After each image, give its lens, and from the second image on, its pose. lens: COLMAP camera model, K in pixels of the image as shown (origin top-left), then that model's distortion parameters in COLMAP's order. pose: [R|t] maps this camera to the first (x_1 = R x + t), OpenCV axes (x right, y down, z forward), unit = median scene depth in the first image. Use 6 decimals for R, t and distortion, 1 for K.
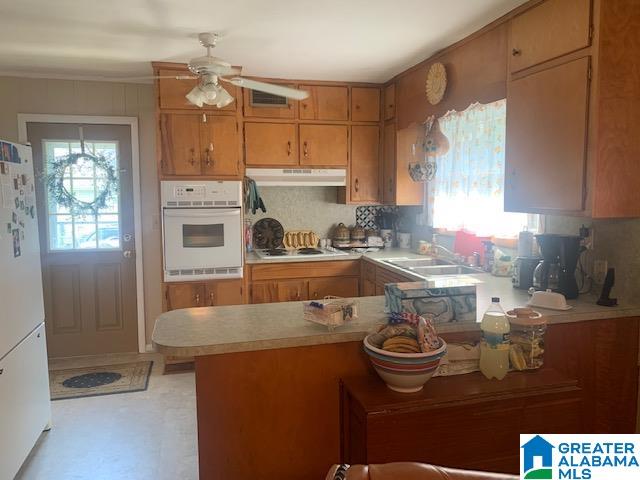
lens RADIAL K [[487.4, 0, 318.3], [0, 487.4, 239.7], [0, 0, 1]] dist [0.035882, -0.019689]
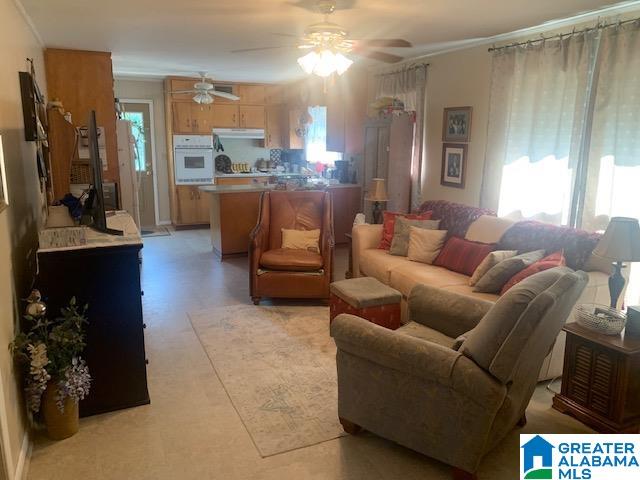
lens RADIAL K [[487.4, 0, 321.7], [0, 487.4, 237.6], [0, 0, 1]] dist [0.035882, -0.019689]
pose [[0.985889, -0.016932, 0.166542, -0.052176], [-0.000169, 0.994770, 0.102137, 0.089161], [-0.167400, -0.100724, 0.980730, -1.052079]]
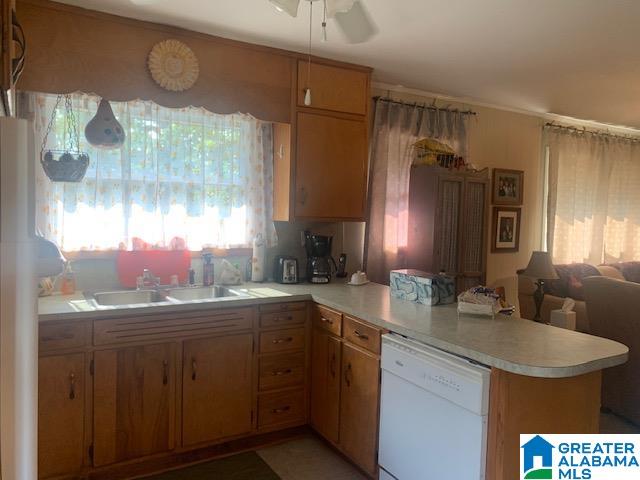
lens RADIAL K [[487.4, 0, 318.9], [0, 487.4, 240.1], [0, 0, 1]] dist [0.035882, -0.019689]
pose [[-0.287987, -0.050491, 0.956302, -0.489199], [0.081416, 0.993703, 0.076984, -0.062933], [-0.954167, 0.100029, -0.282063, 0.828314]]
